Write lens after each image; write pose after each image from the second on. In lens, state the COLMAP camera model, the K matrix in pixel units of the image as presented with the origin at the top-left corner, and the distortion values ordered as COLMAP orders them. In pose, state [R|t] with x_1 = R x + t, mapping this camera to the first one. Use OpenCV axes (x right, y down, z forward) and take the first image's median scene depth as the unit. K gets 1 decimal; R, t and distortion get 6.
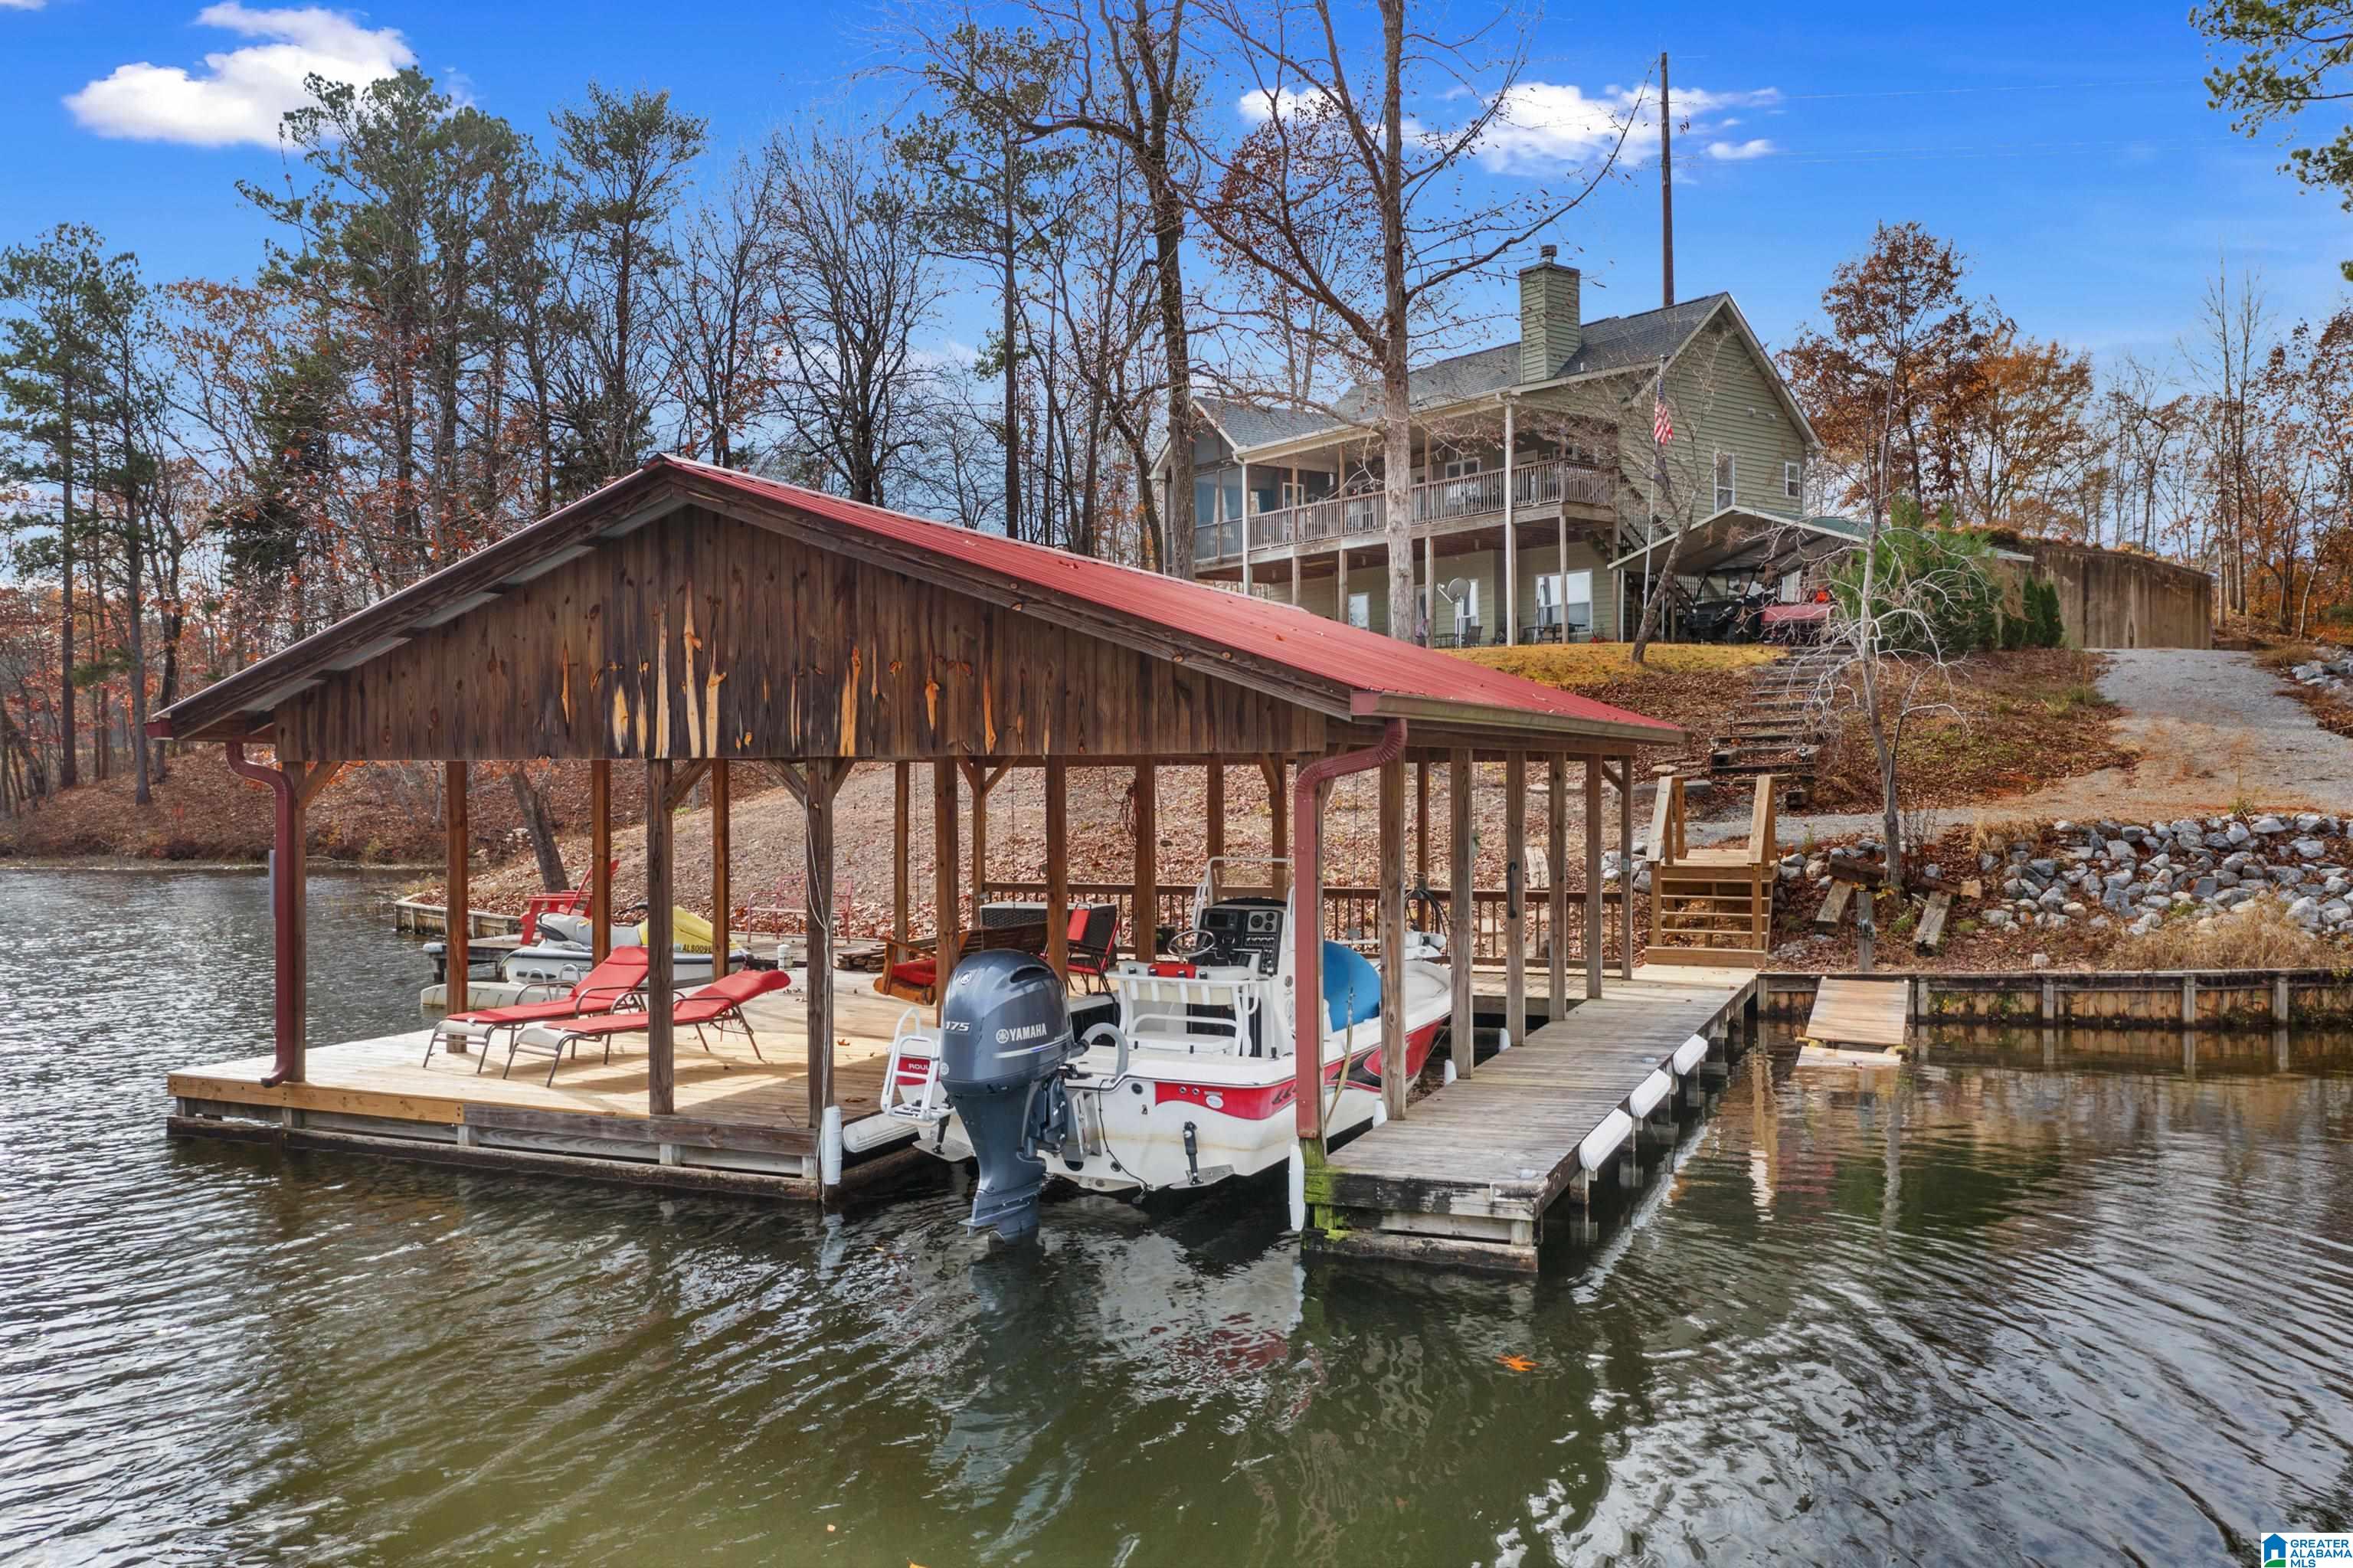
lens RADIAL K [[1832.4, 0, 1183.8], [0, 1832.4, 790.2], [0, 0, 1]] dist [-0.021848, -0.001136]
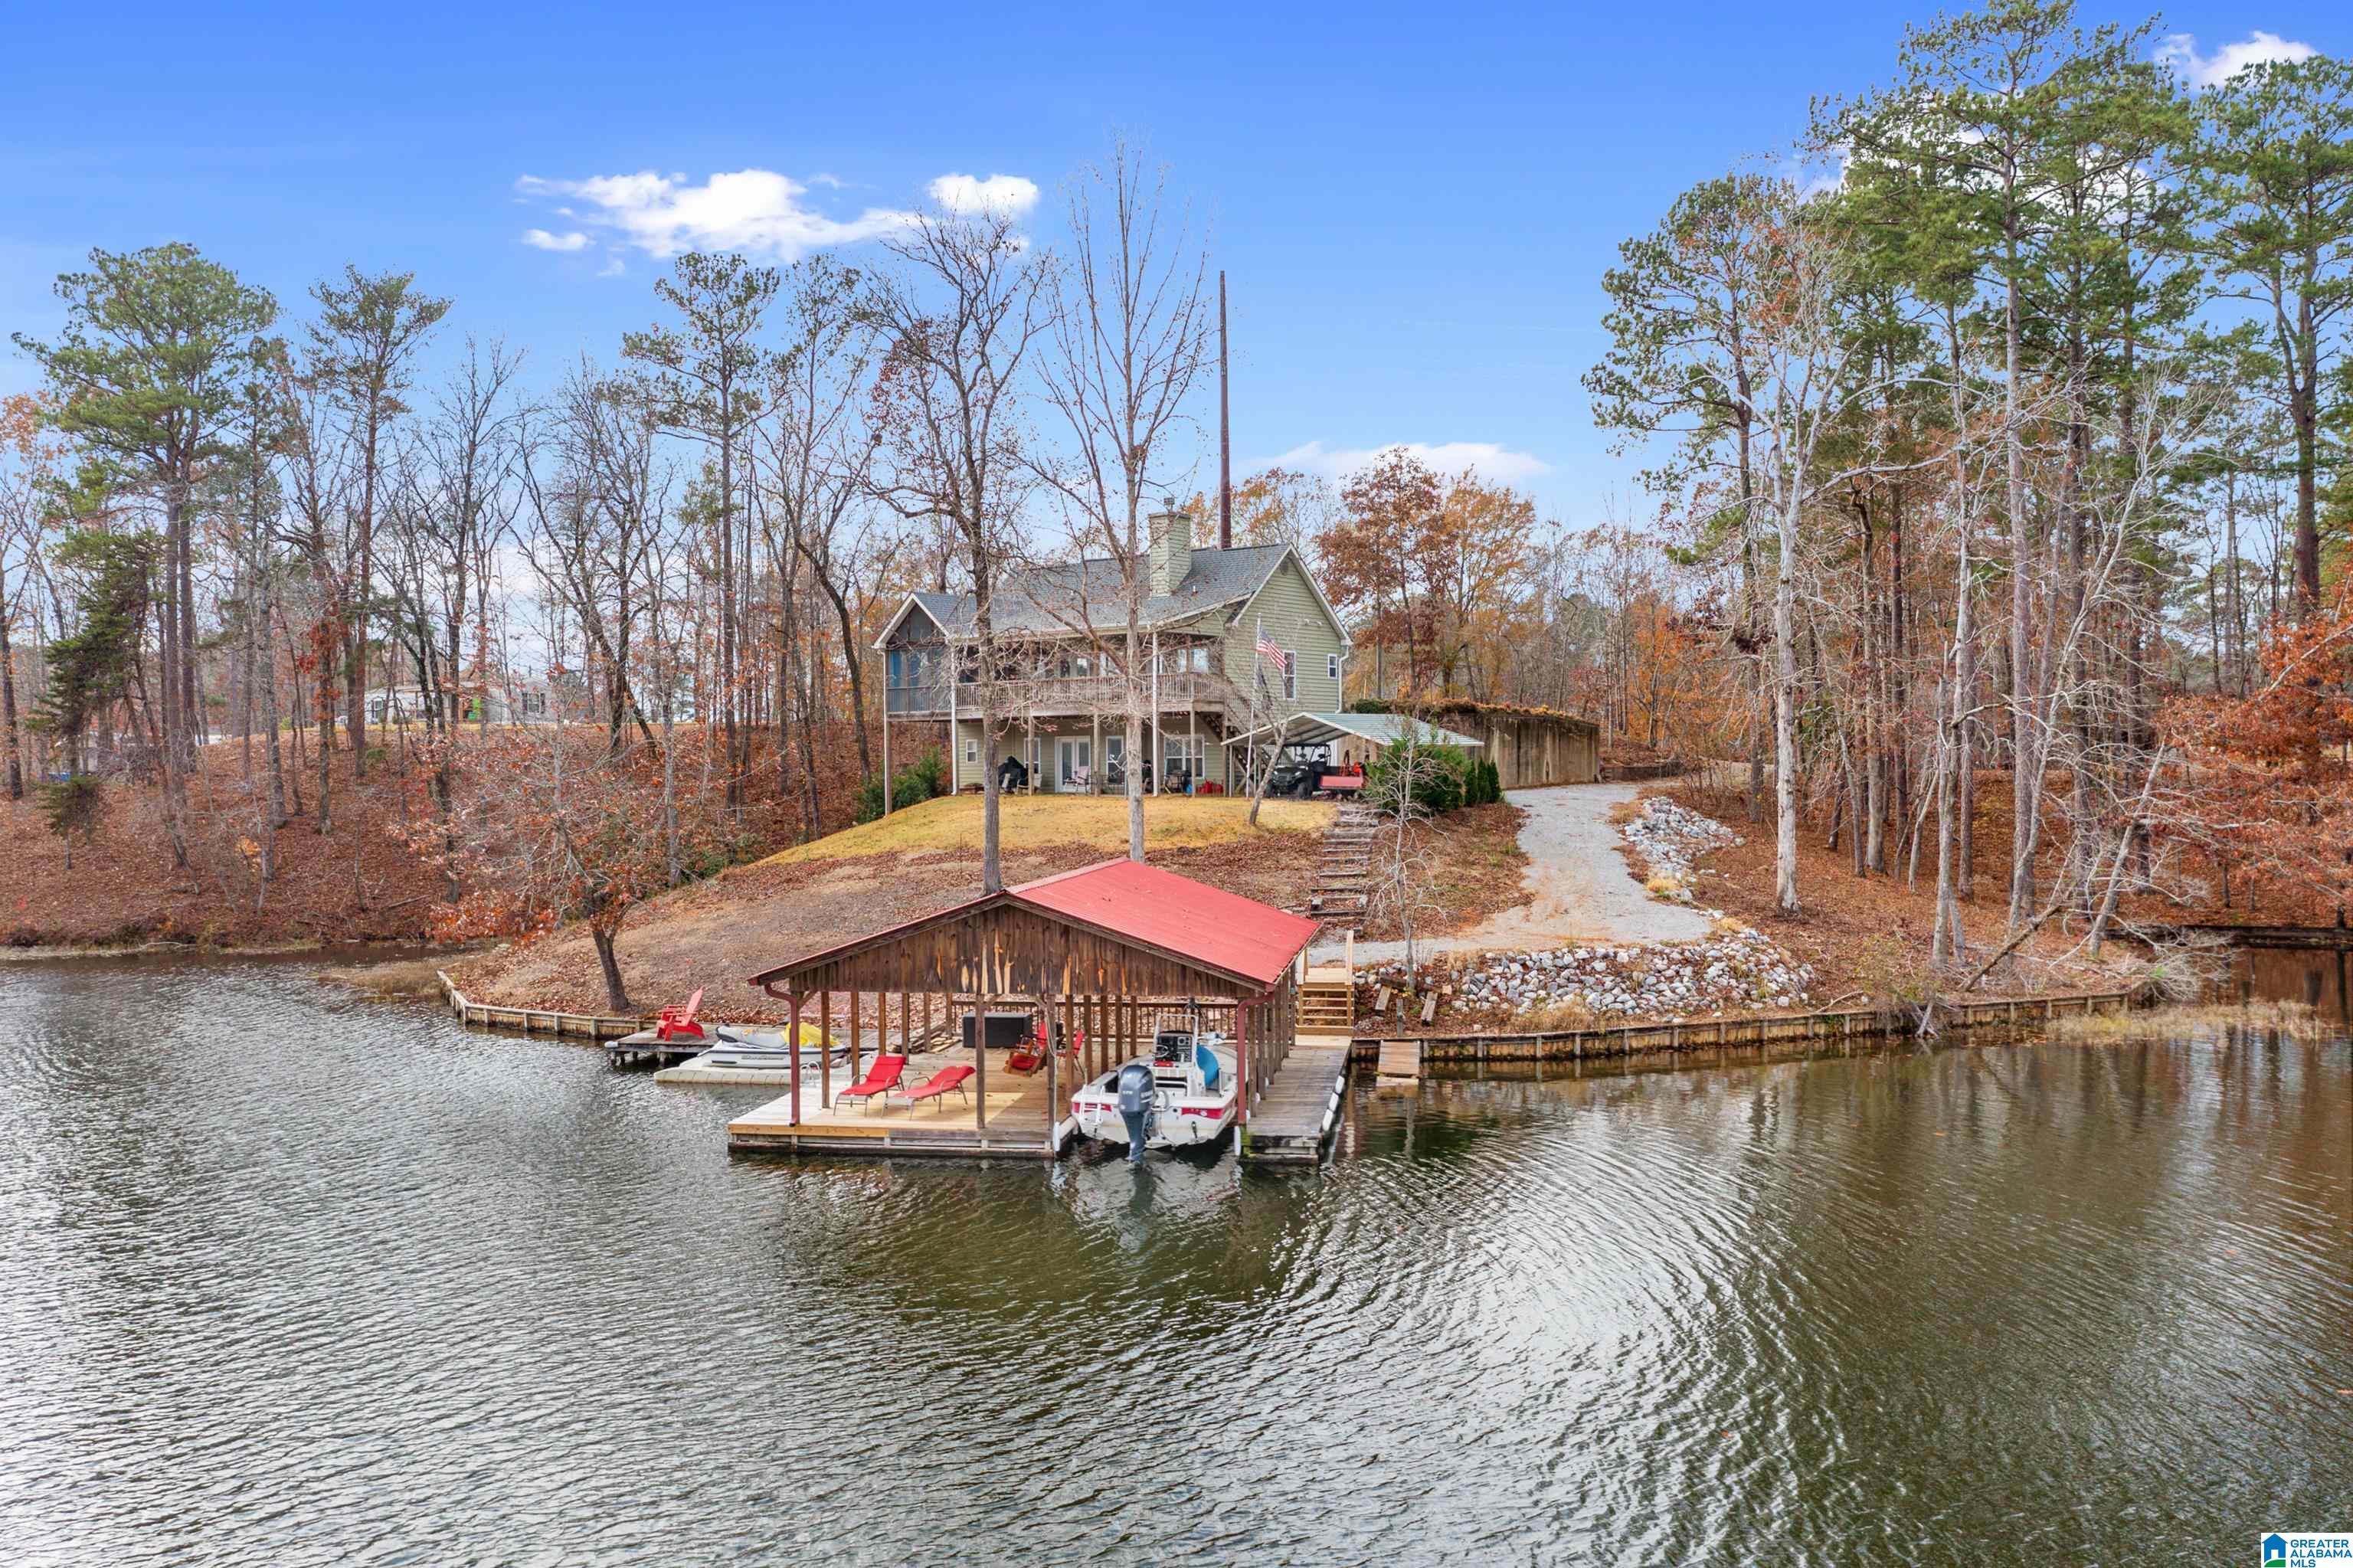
lens RADIAL K [[1832.4, 0, 1183.8], [0, 1832.4, 790.2], [0, 0, 1]] dist [-0.021848, -0.001136]
pose [[0.965405, -0.002272, 0.260746, -0.402414], [0.002302, 0.999997, 0.000193, -0.179571], [-0.260745, 0.000413, 0.965408, -0.938703]]
